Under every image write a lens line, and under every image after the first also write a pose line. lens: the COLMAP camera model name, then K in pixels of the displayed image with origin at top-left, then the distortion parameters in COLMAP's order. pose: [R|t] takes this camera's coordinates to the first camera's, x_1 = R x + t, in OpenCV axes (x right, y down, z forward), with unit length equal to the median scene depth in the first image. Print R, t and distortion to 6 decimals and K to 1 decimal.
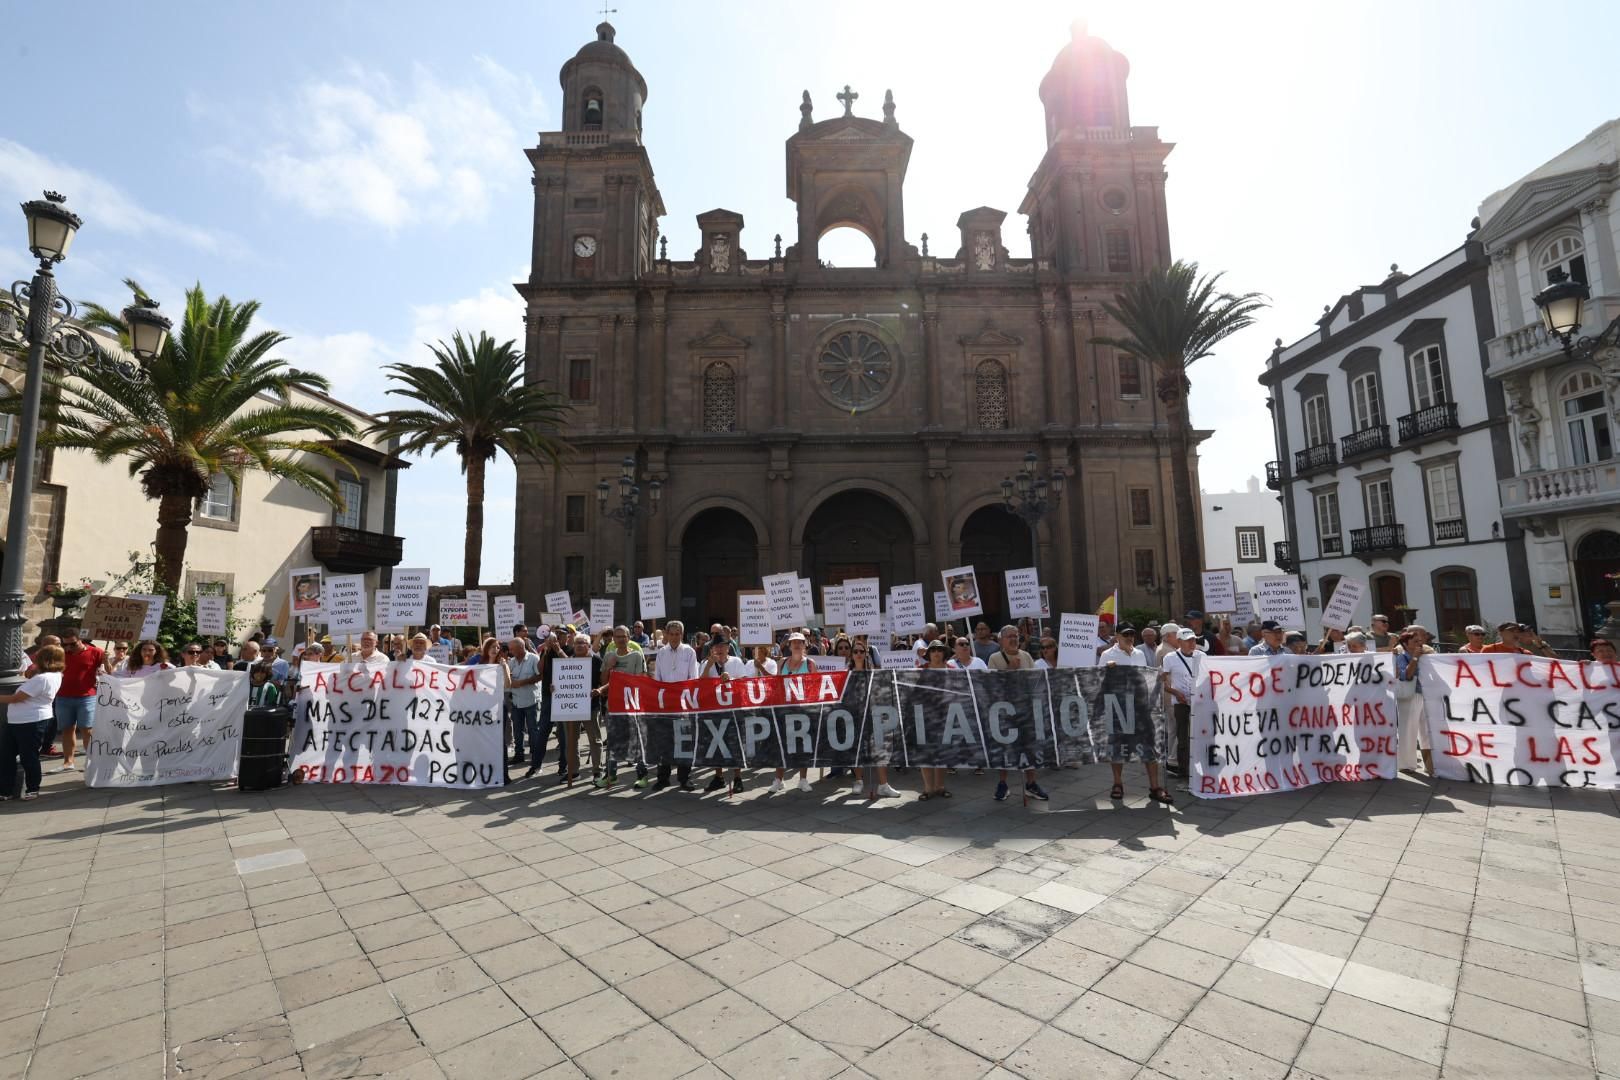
lens RADIAL K [[689.8, 0, 788.4], [0, 689.8, 535.2], [0, 0, 1]] dist [-0.021511, 0.002541]
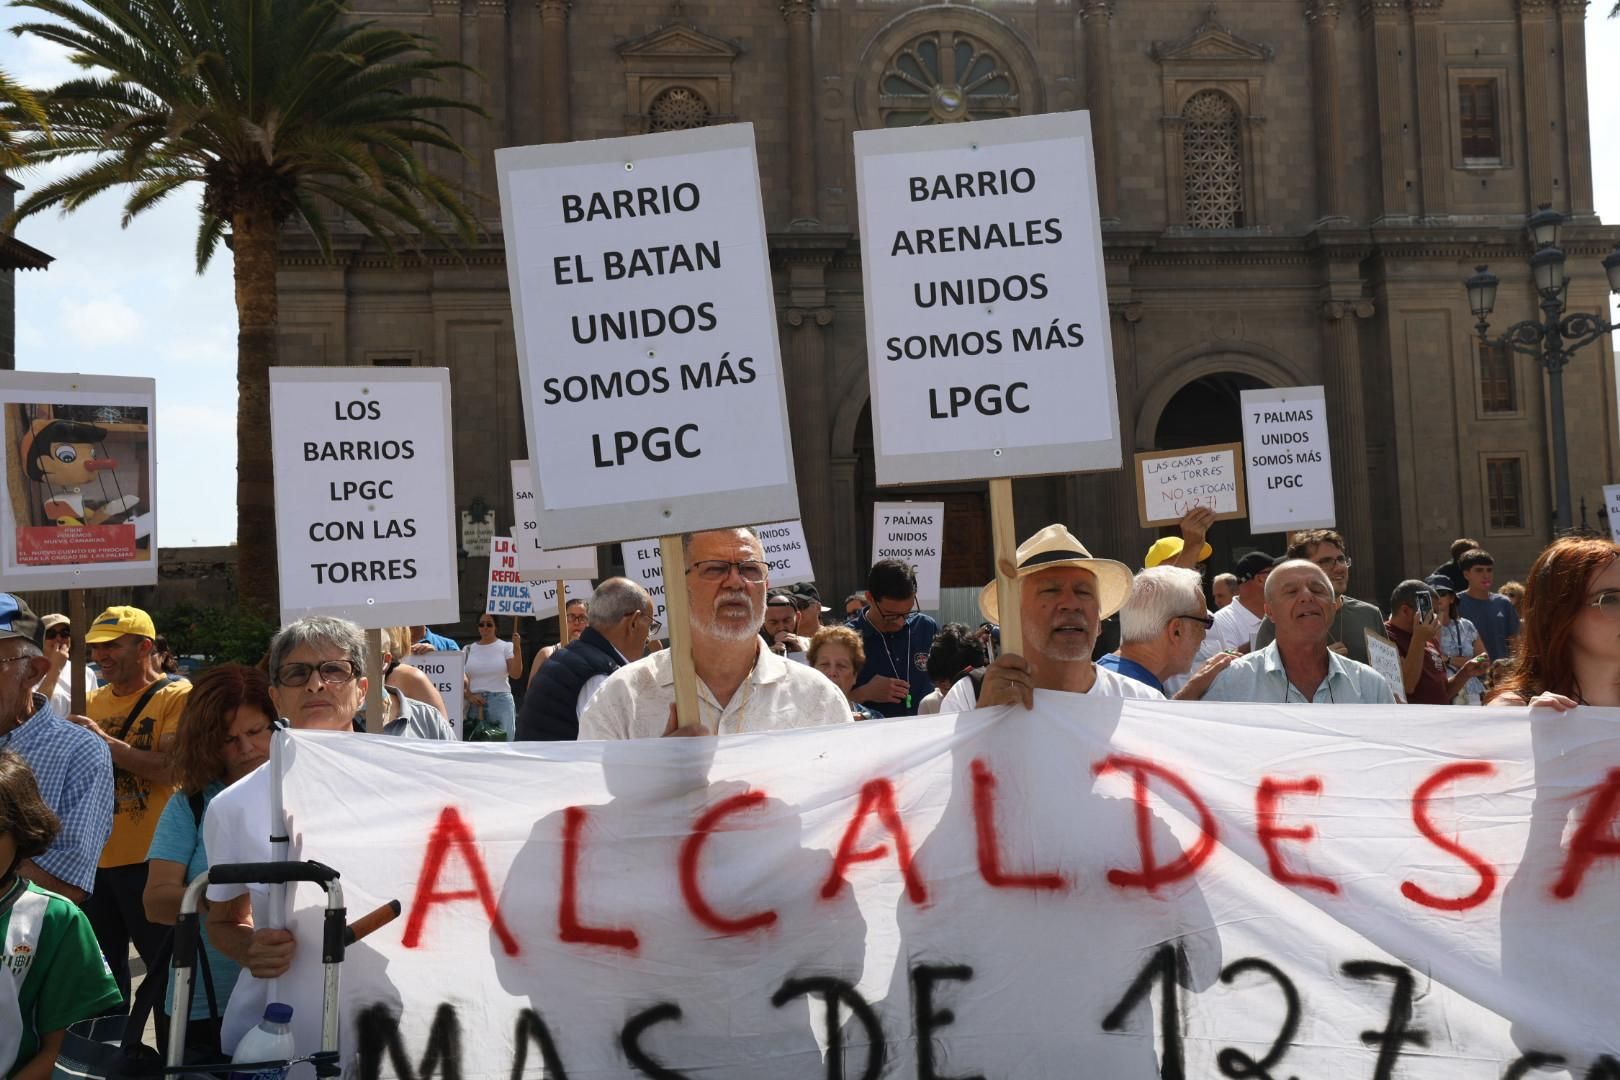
lens RADIAL K [[1197.9, 0, 795.6], [0, 1197.9, 524.5], [0, 0, 1]] dist [0.021035, 0.035312]
pose [[0.995633, -0.014712, 0.092190, -0.107005], [0.010327, 0.998801, 0.047856, 0.022041], [-0.092783, -0.046695, 0.994591, 0.125168]]
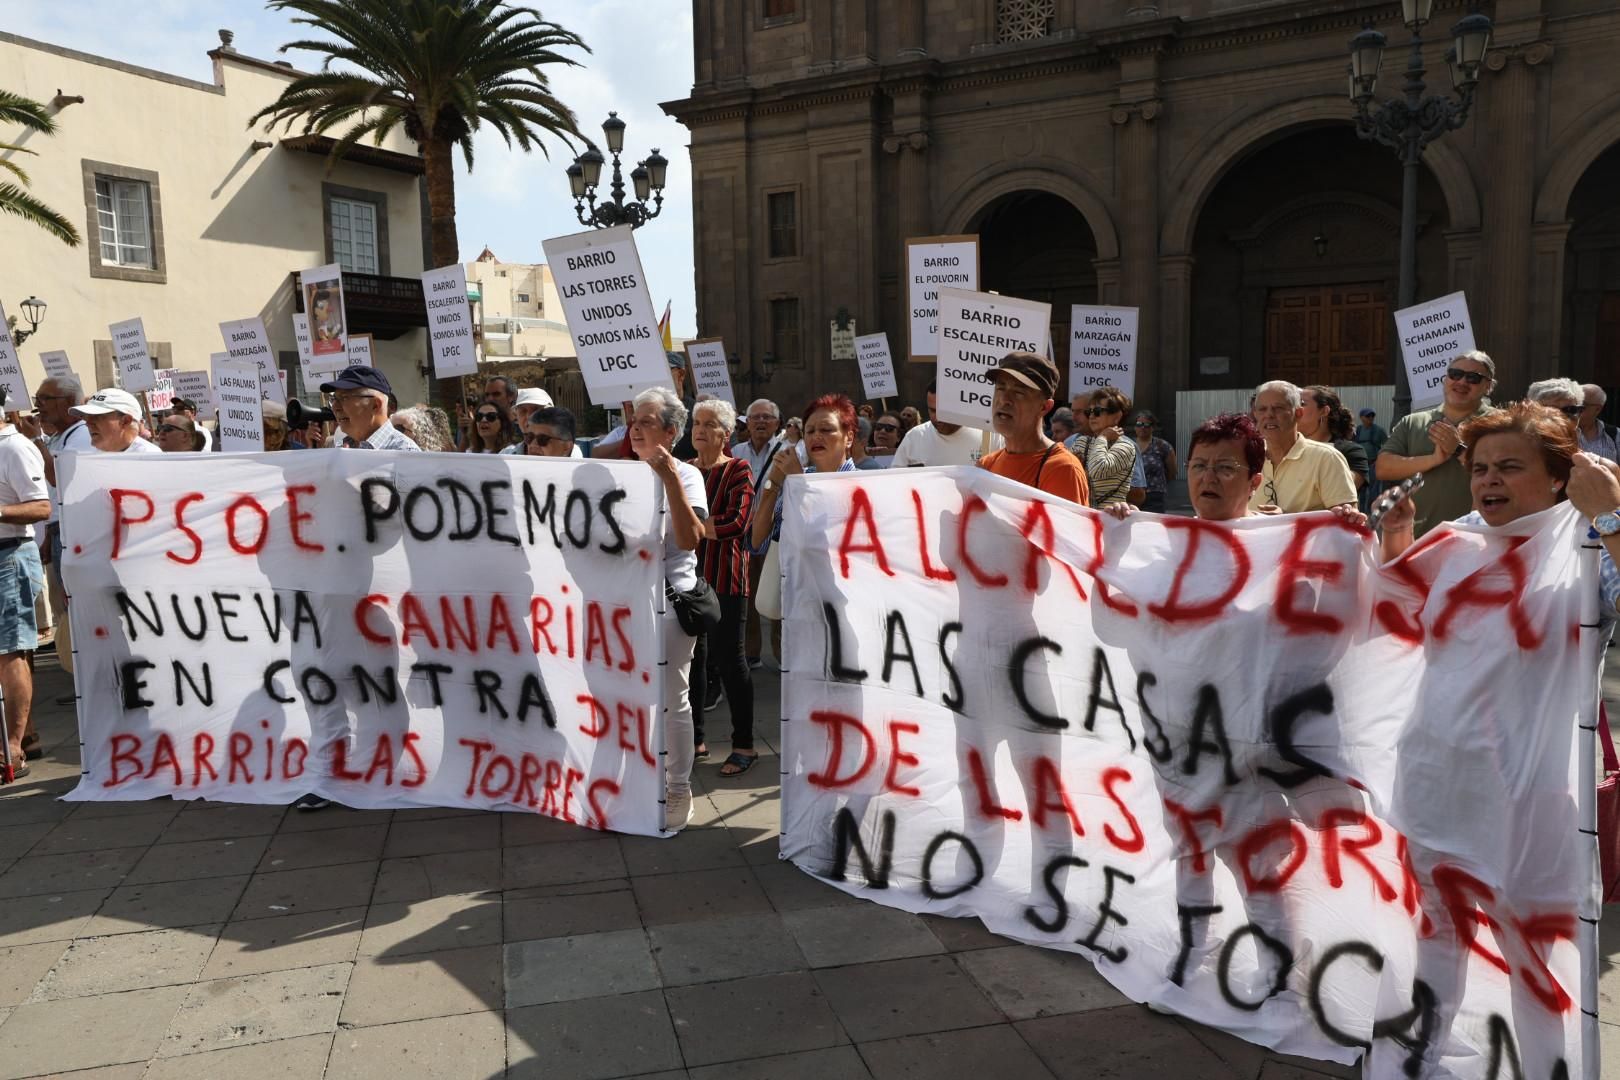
lens RADIAL K [[1197.9, 0, 800.8], [0, 1197.9, 508.3], [0, 0, 1]] dist [0.021035, 0.035312]
pose [[0.885758, 0.032262, -0.463025, 0.186852], [0.062464, 0.980221, 0.187790, 0.014511], [0.459925, -0.195259, 0.866223, 0.080744]]
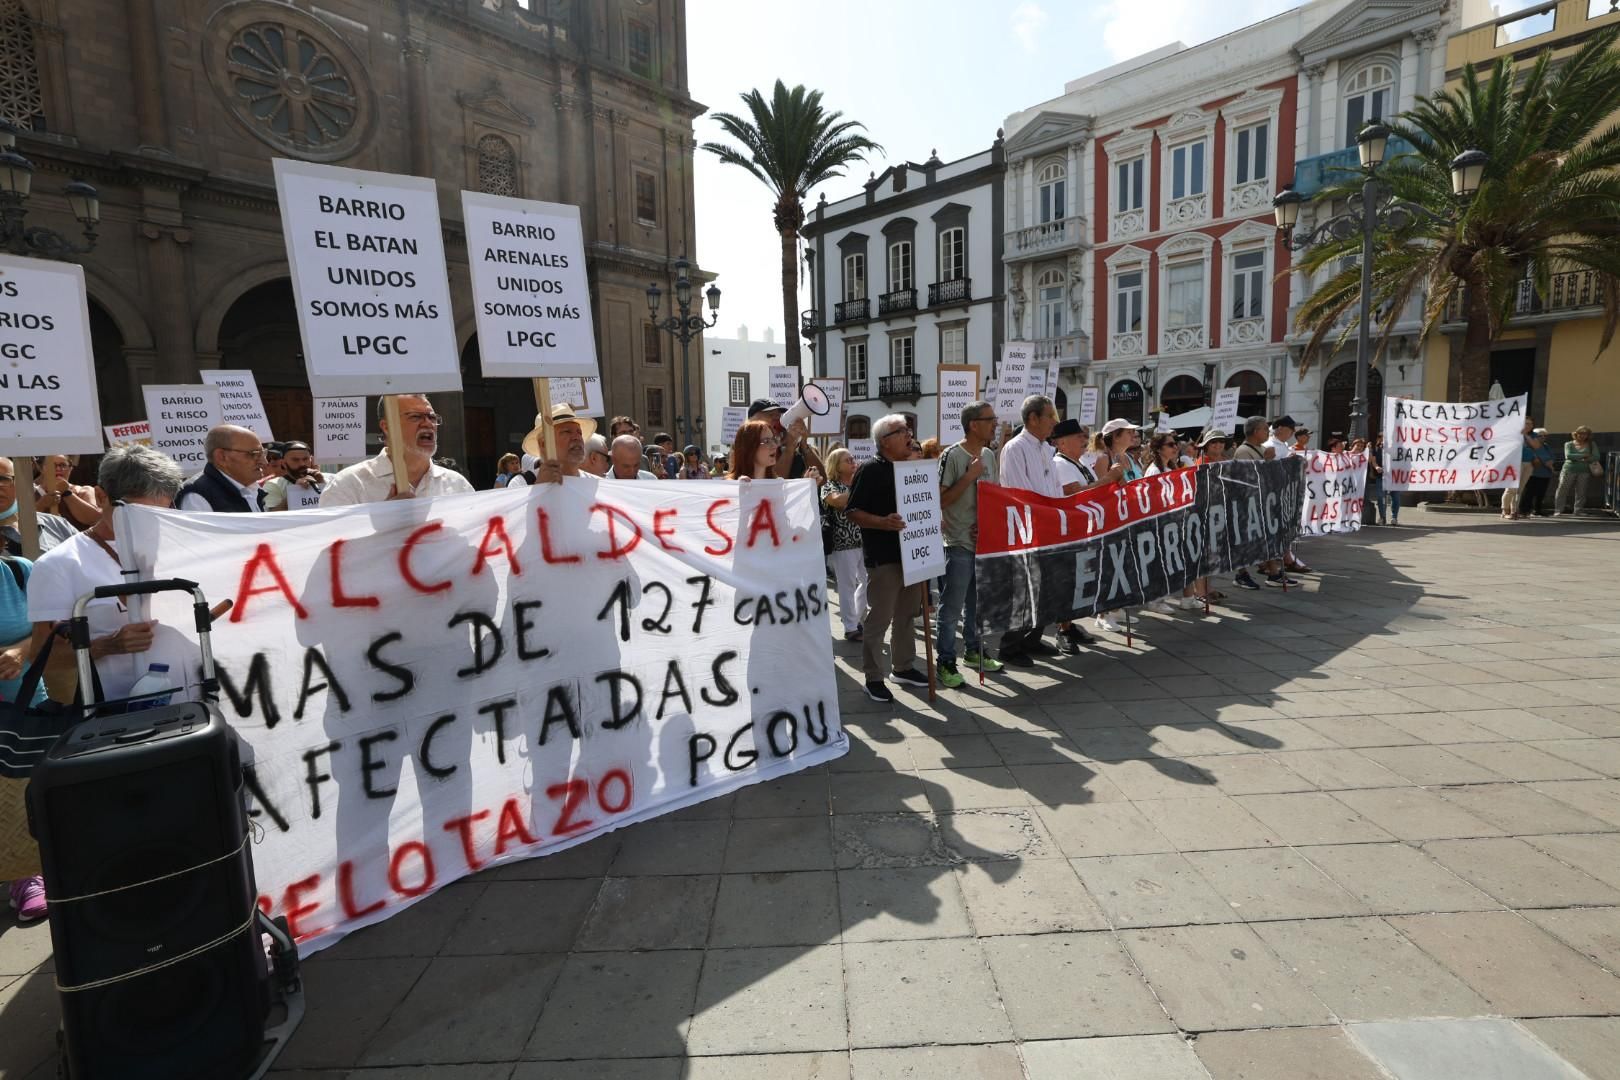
lens RADIAL K [[740.9, 0, 809.6], [0, 740.9, 528.0], [0, 0, 1]] dist [-0.032345, 0.011446]
pose [[0.672383, -0.080612, 0.735800, -0.125710], [-0.067440, 0.983246, 0.169349, 0.022948], [-0.737124, -0.163490, 0.655682, 0.113272]]
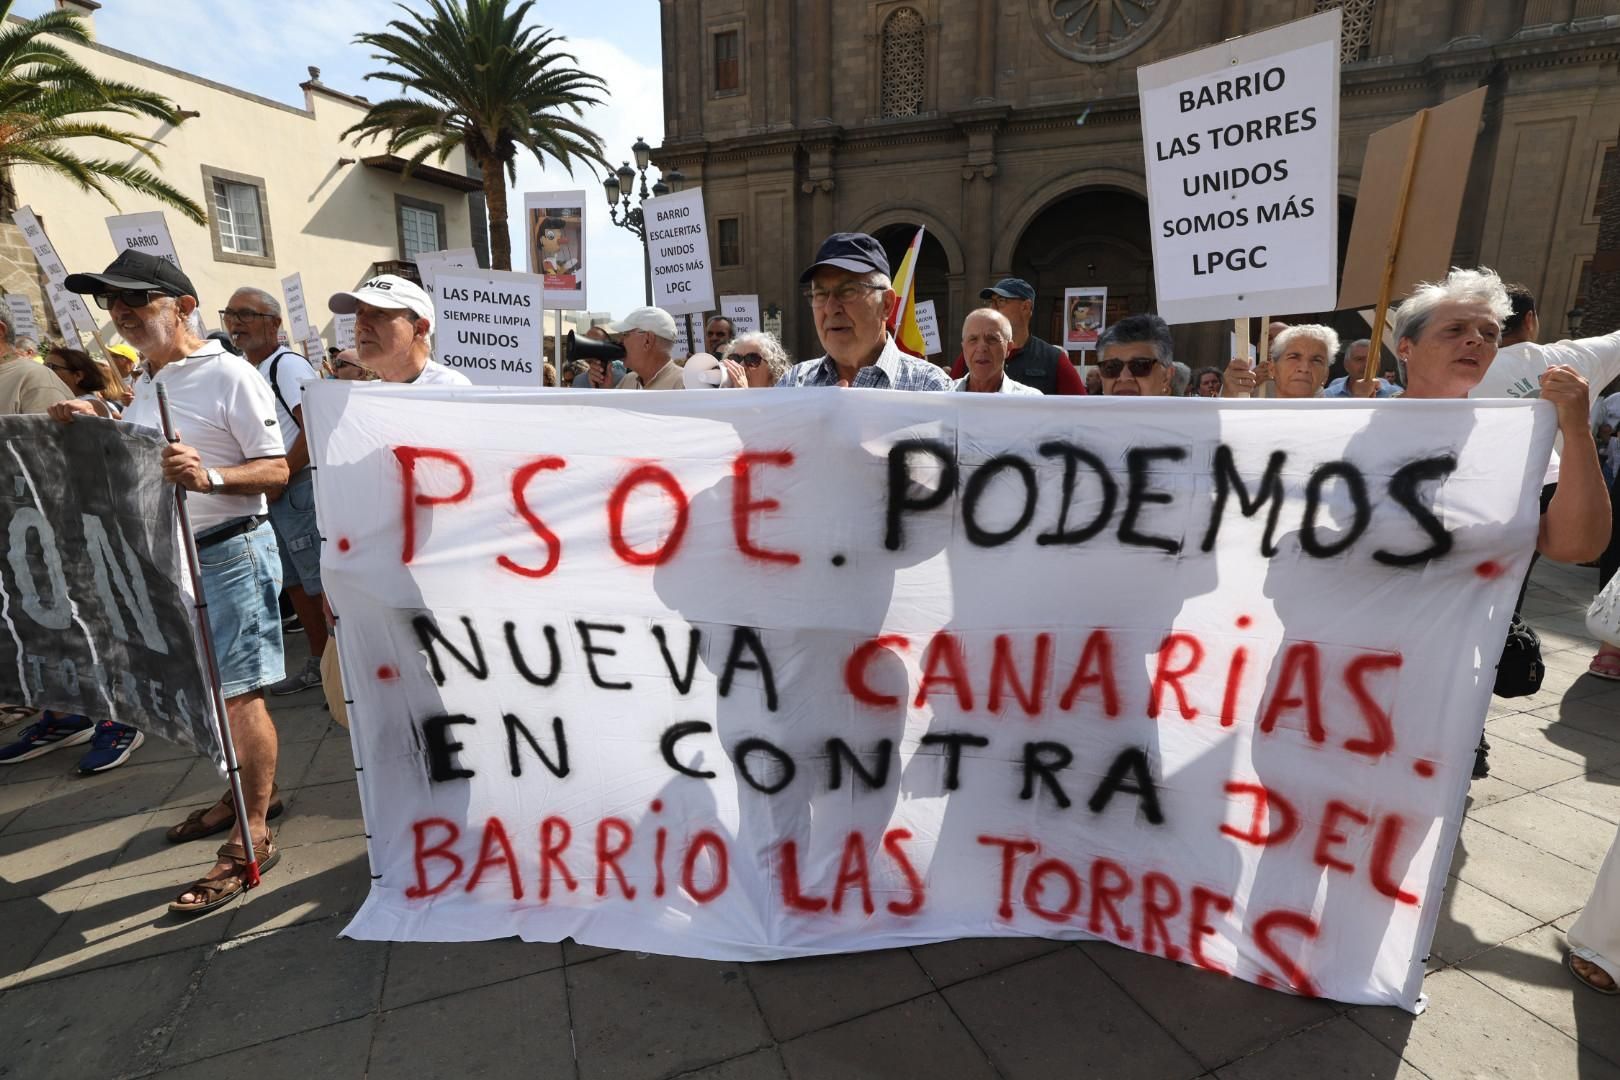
lens RADIAL K [[771.0, 0, 807.7], [0, 771.0, 520.0], [0, 0, 1]] dist [-0.025920, 0.017413]
pose [[0.937686, 0.071830, -0.339979, 0.120140], [0.032735, 0.955790, 0.292223, 0.021034], [0.345939, -0.285142, 0.893879, 0.114309]]
